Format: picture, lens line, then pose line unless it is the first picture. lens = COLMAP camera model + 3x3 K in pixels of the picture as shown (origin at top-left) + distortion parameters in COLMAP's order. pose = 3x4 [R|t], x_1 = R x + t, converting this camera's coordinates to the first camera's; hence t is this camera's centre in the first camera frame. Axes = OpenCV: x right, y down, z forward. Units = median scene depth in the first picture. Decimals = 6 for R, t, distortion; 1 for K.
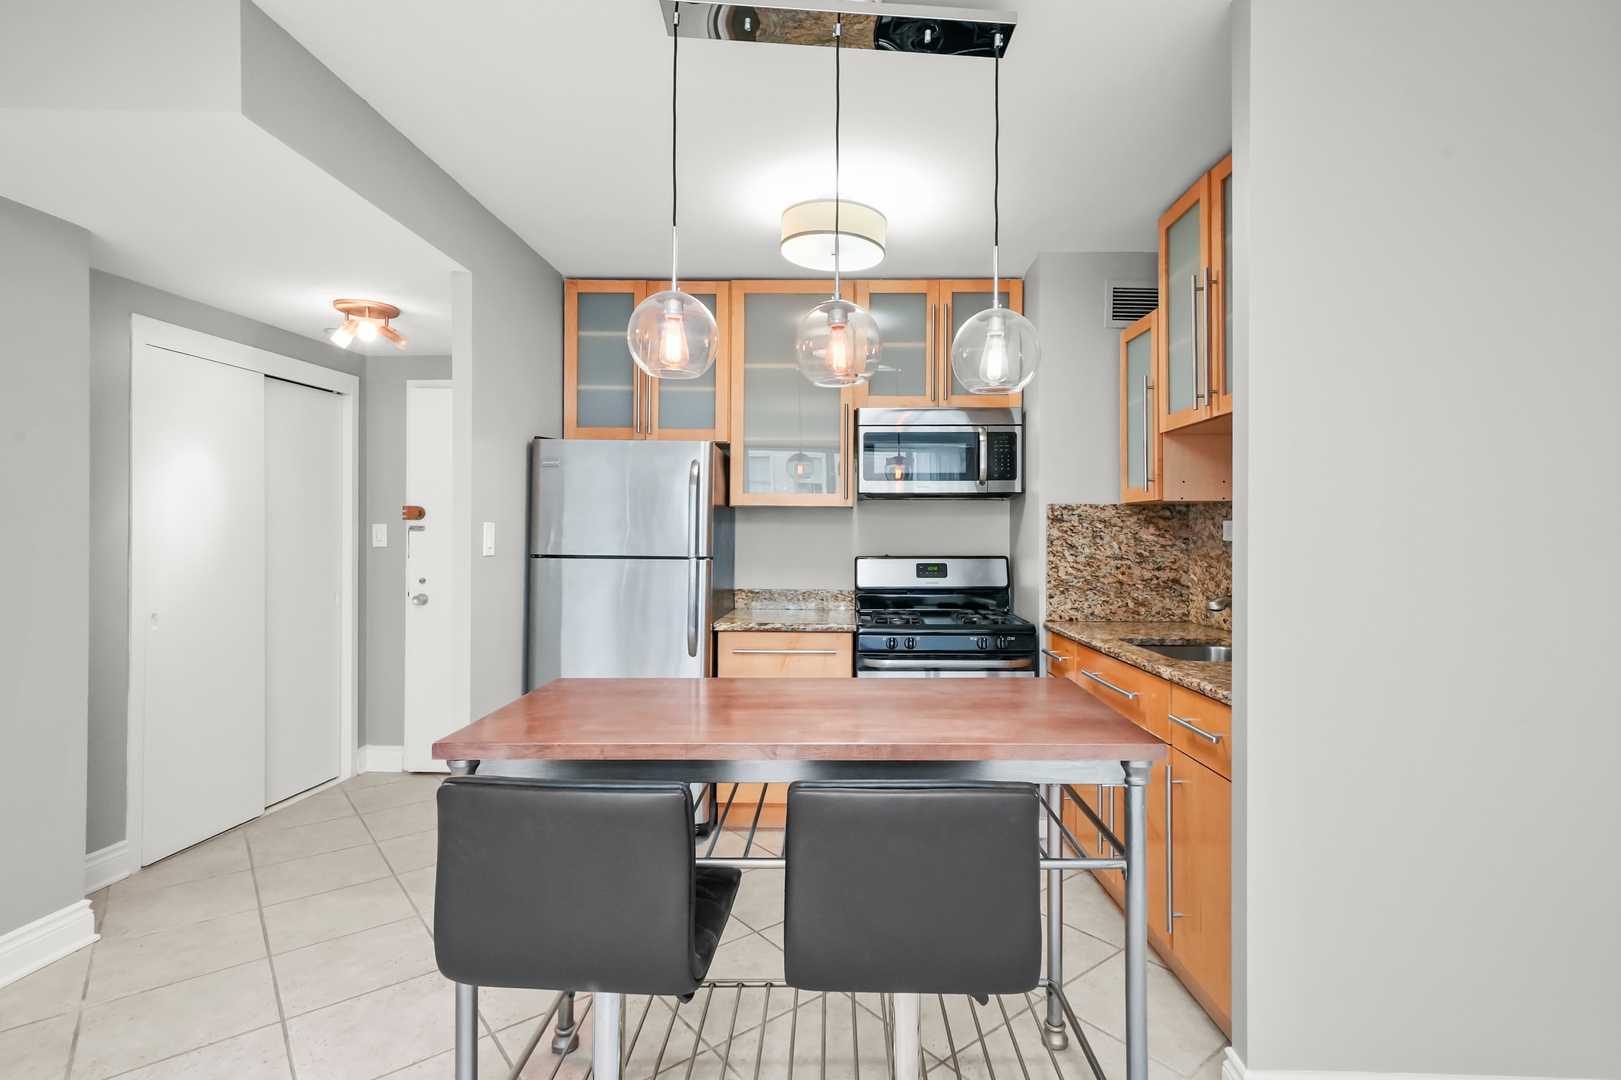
lens RADIAL K [[790.0, 0, 837.7], [0, 790.0, 529.1], [0, 0, 1]] dist [0.009841, 0.000350]
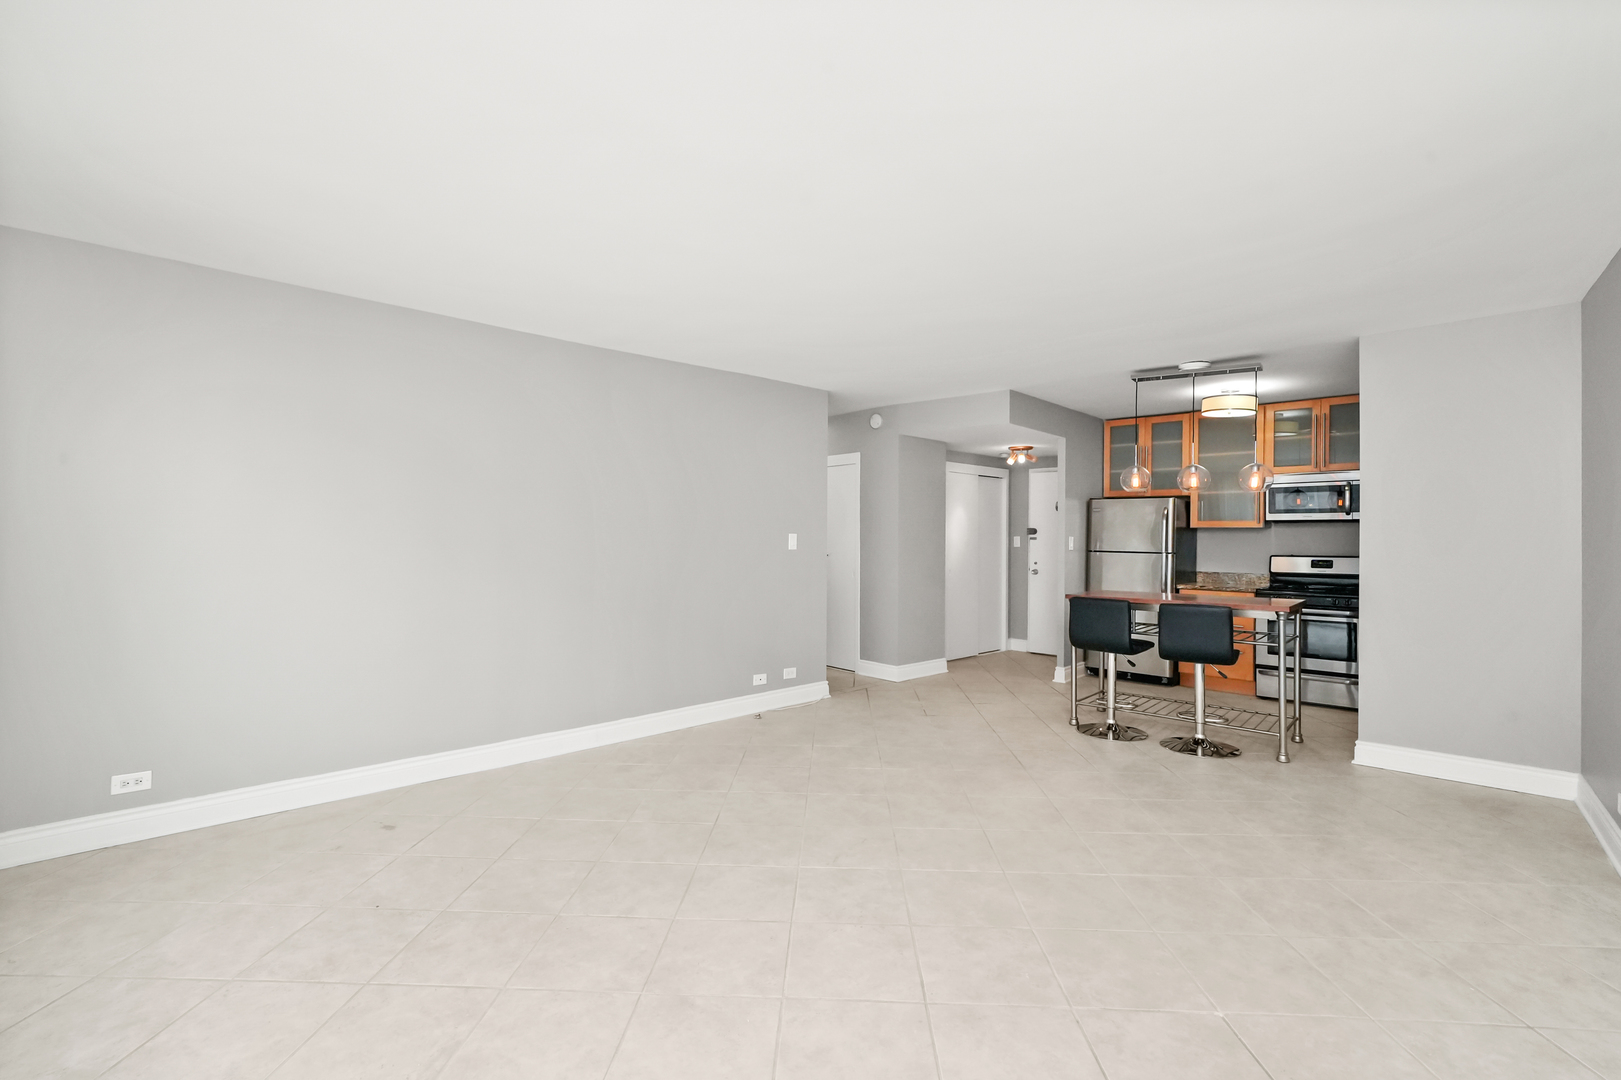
lens RADIAL K [[712.9, 0, 798.6], [0, 712.9, 532.2], [0, 0, 1]] dist [-0.000123, 0.000724]
pose [[0.735815, -0.002025, -0.677180, 0.370545], [-0.002690, 0.999979, -0.005914, -0.005254], [0.677178, 0.006173, 0.735794, -1.025220]]
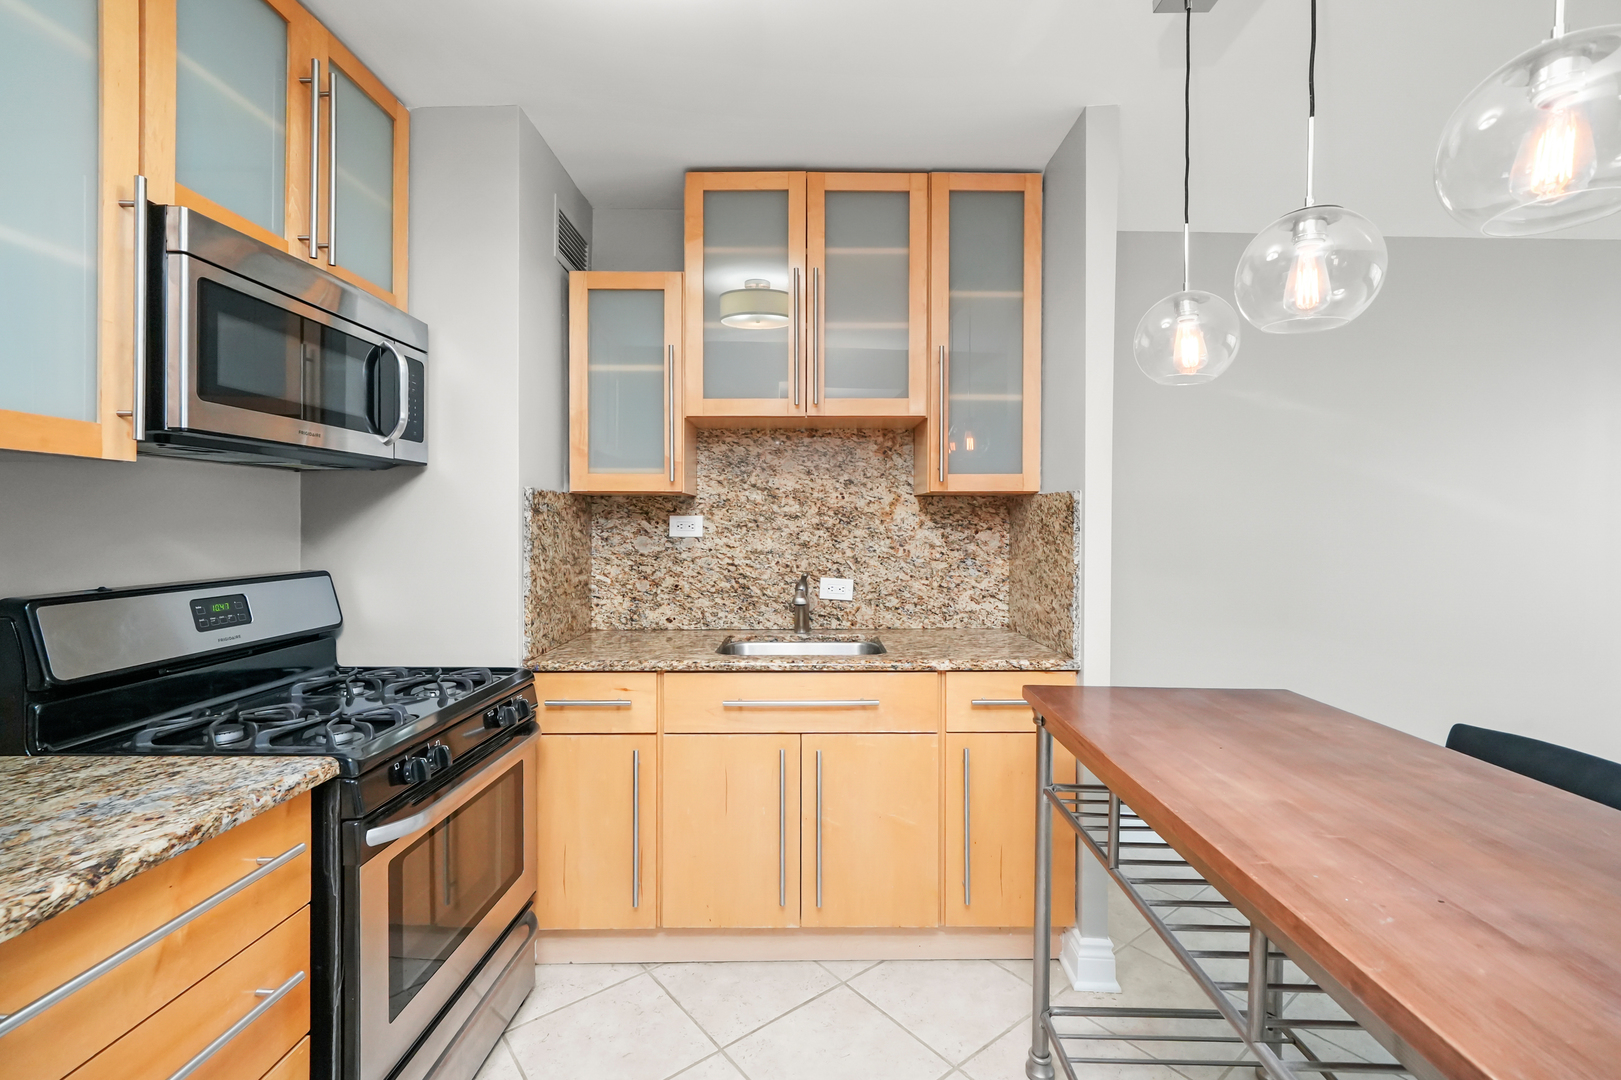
lens RADIAL K [[712.9, 0, 804.5], [0, 712.9, 527.7], [0, 0, 1]] dist [-0.000123, 0.000724]
pose [[0.014336, -0.005628, 0.999881, -0.328589], [-0.006296, 0.999964, 0.005719, -0.001947], [-0.999877, -0.006377, 0.014300, 0.727101]]
